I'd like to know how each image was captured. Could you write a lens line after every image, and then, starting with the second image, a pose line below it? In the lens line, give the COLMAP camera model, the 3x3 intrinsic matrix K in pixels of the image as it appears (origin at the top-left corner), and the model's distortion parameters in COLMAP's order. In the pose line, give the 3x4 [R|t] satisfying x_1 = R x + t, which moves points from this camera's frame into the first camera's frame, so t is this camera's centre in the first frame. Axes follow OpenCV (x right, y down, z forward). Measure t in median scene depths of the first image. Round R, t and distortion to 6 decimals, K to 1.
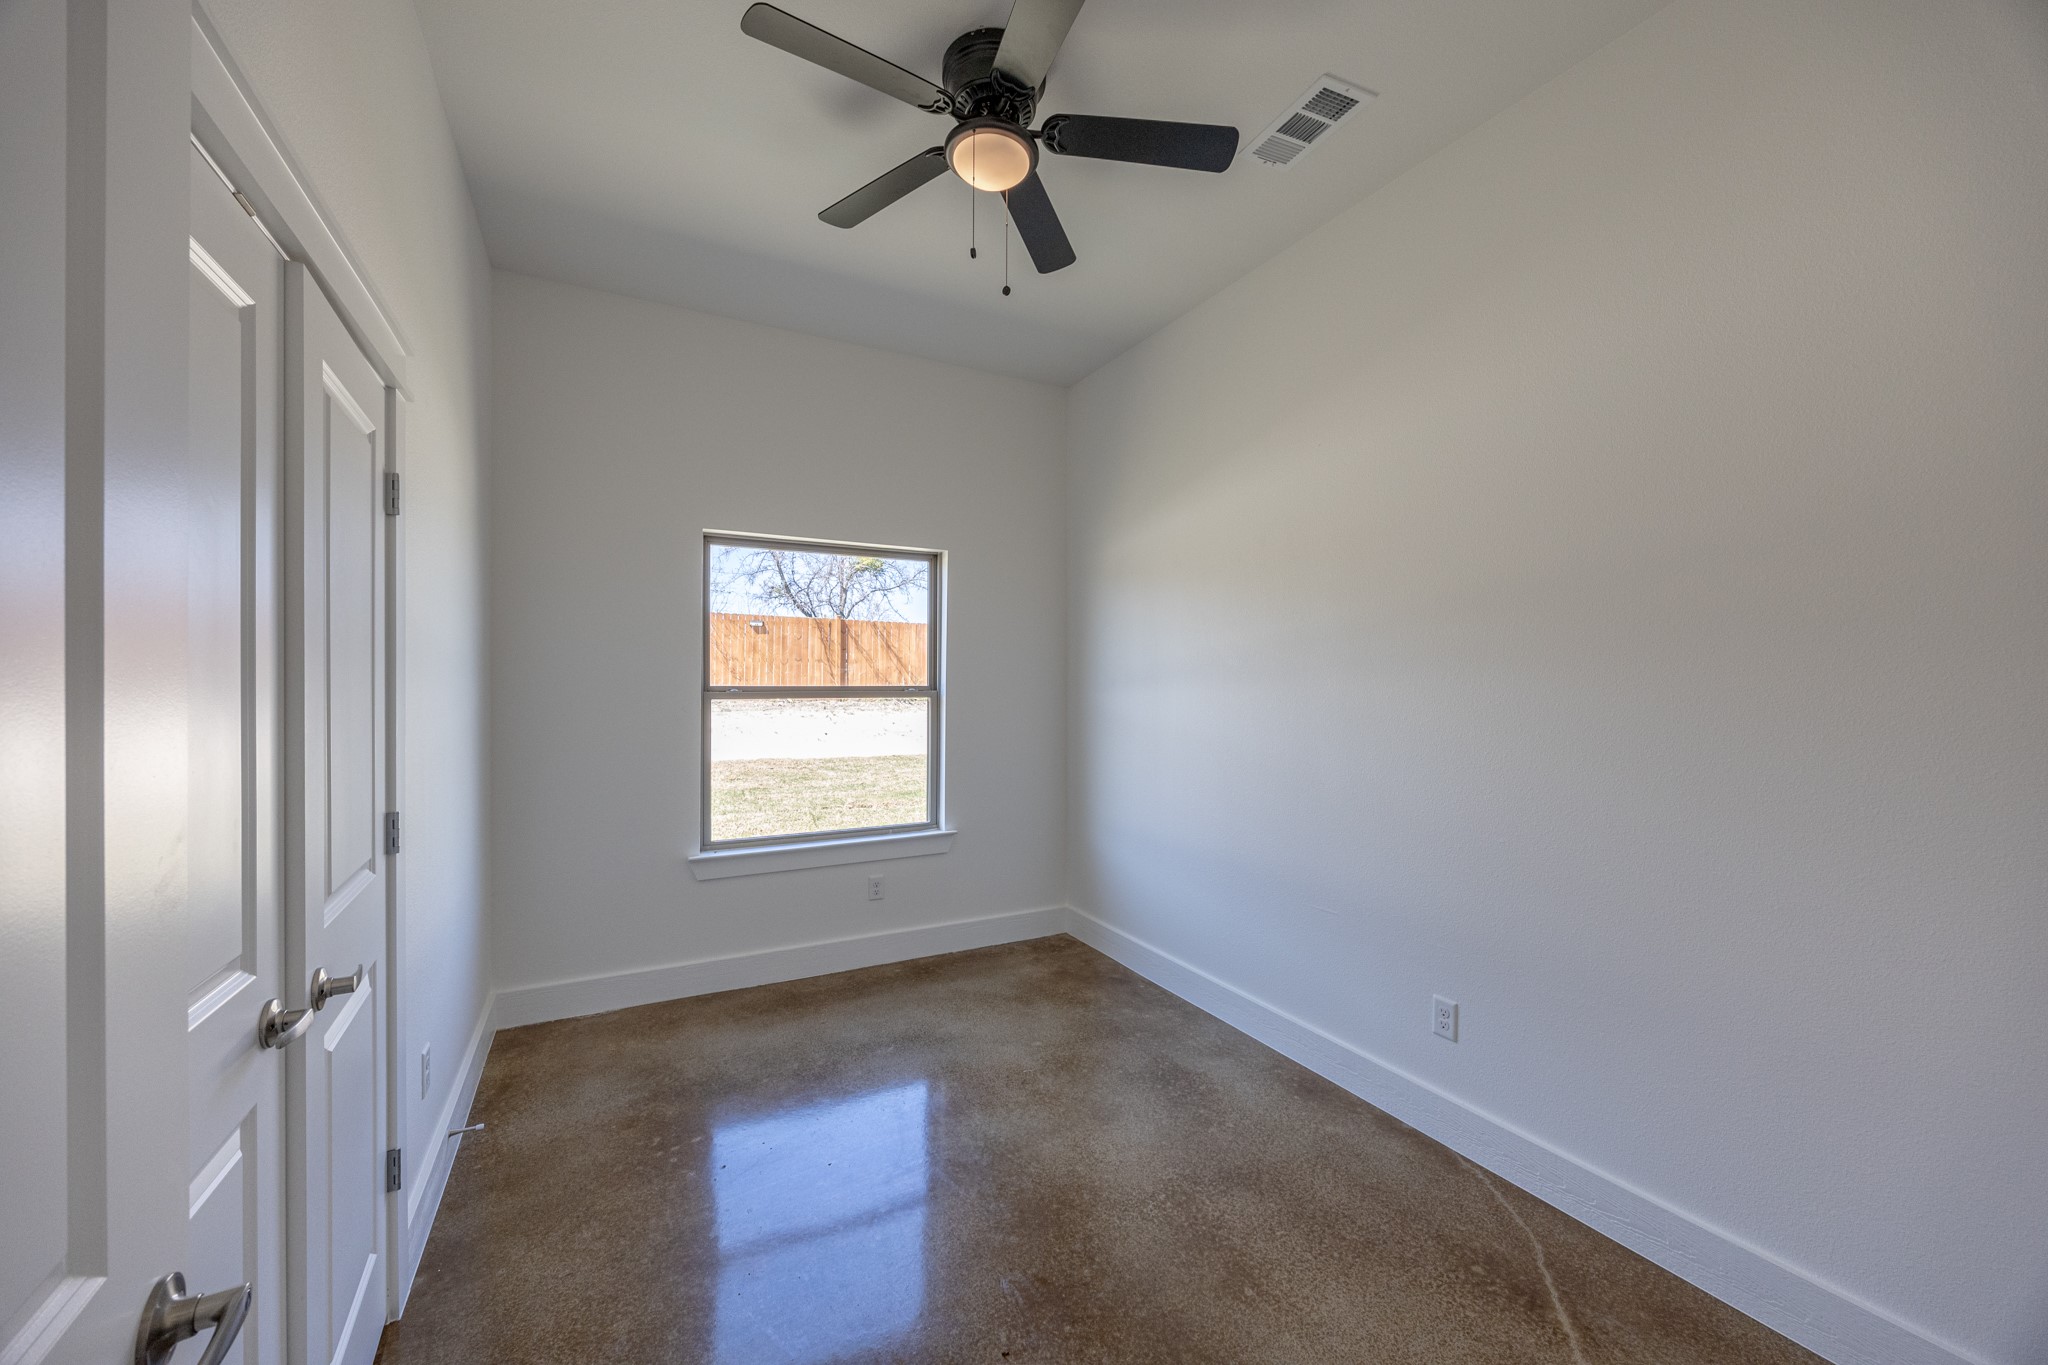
lens RADIAL K [[776.8, 0, 1021.5], [0, 776.8, 682.2], [0, 0, 1]] dist [-0.005327, -0.000142]
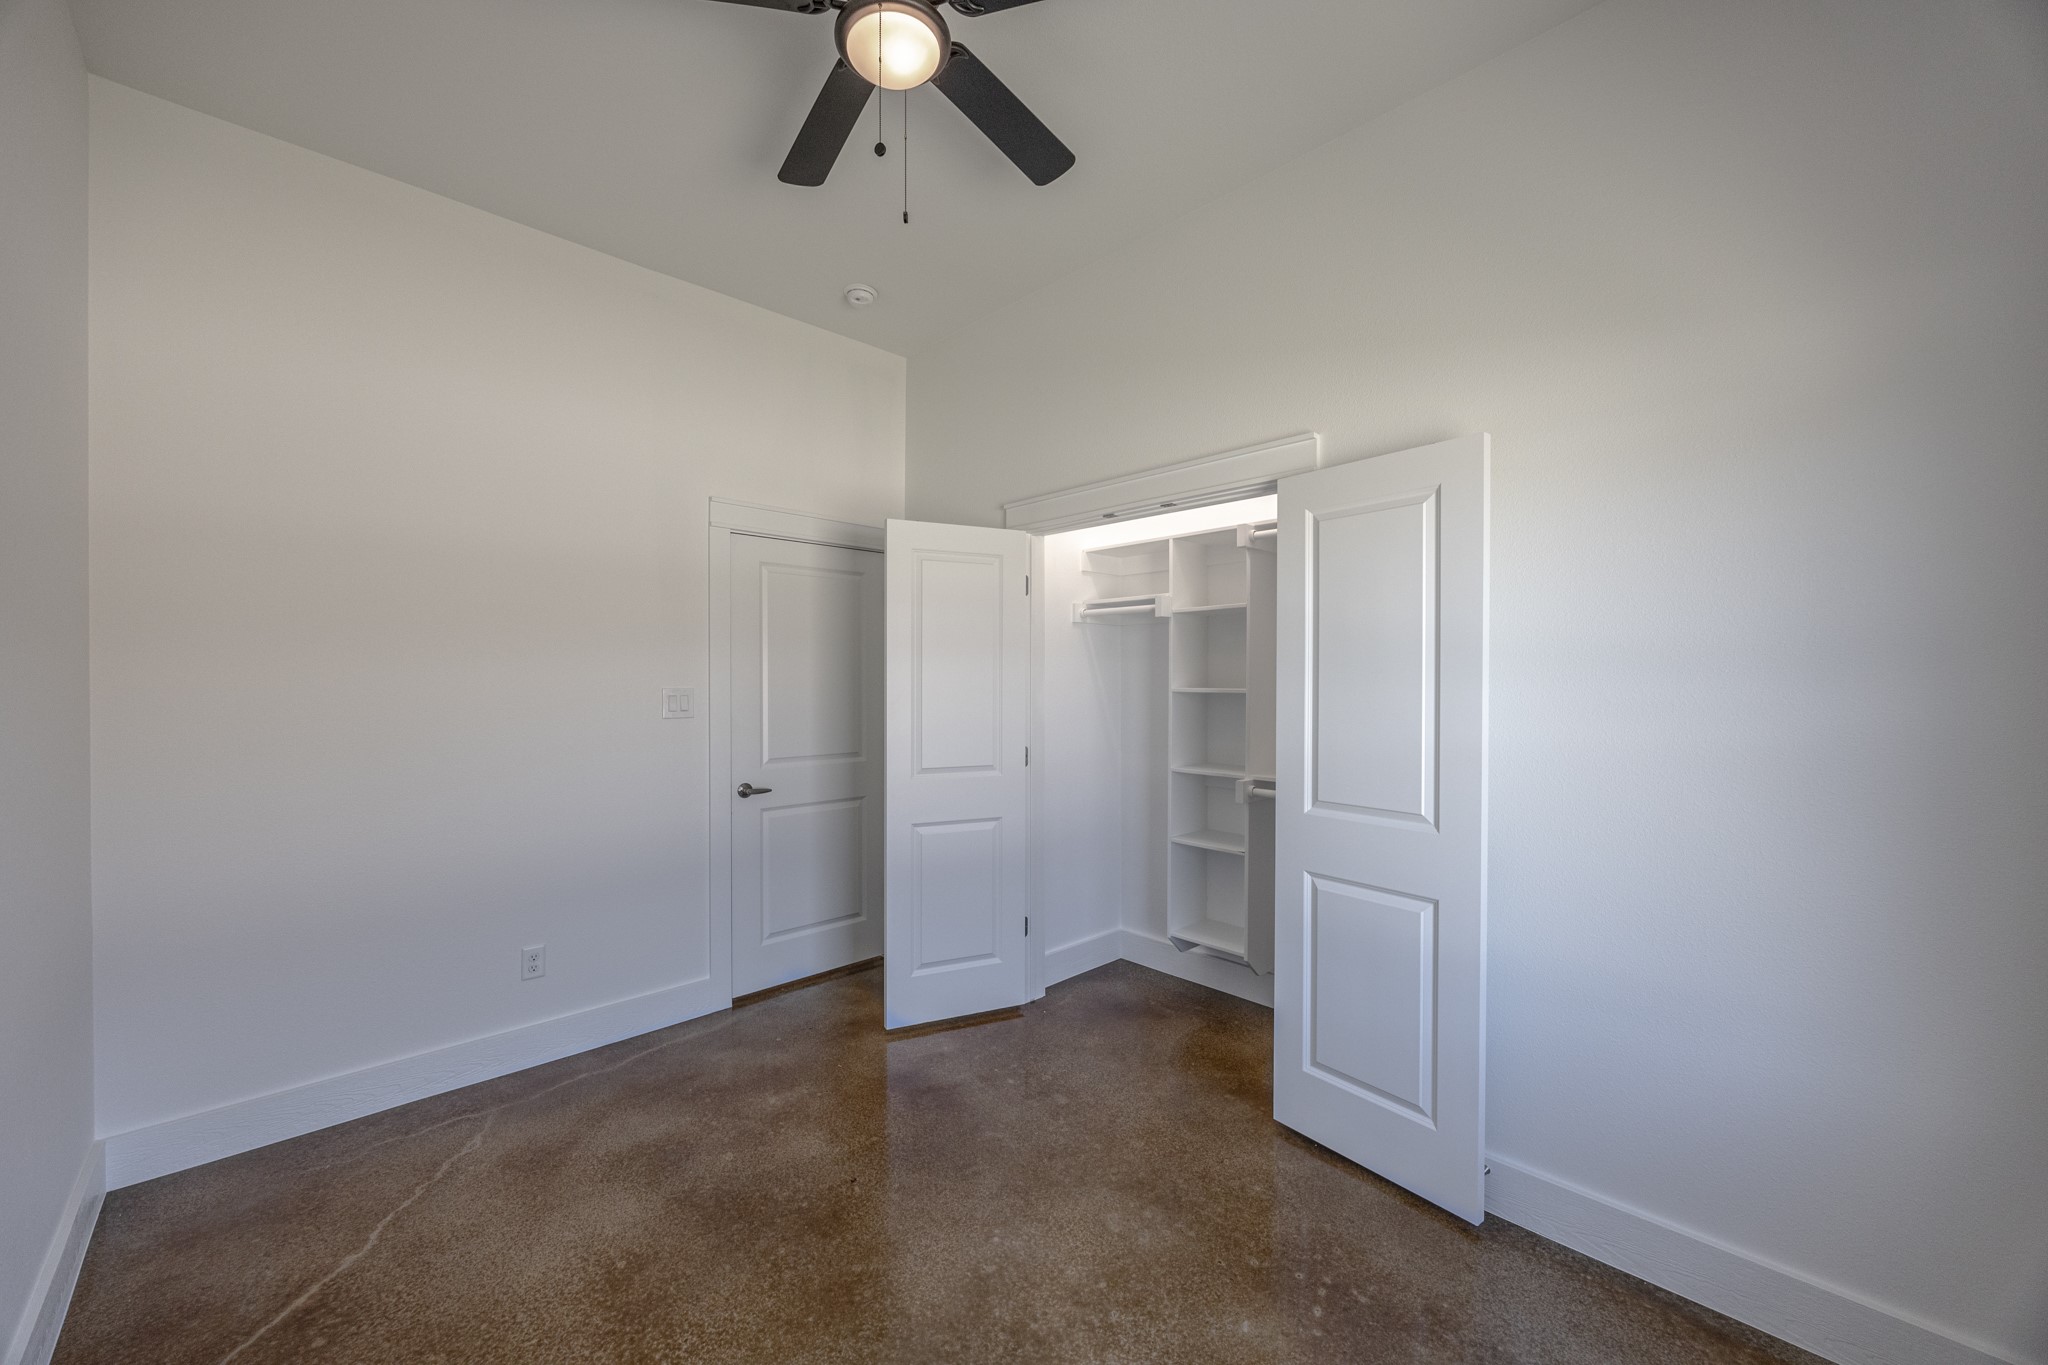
lens RADIAL K [[776.8, 0, 1021.5], [0, 776.8, 682.2], [0, 0, 1]] dist [-0.005327, -0.000142]
pose [[-0.961614, -0.002909, -0.274391, 0.059219], [-0.003710, 0.999990, 0.002398, 0.000306], [0.274382, 0.003324, -0.961615, 1.973892]]
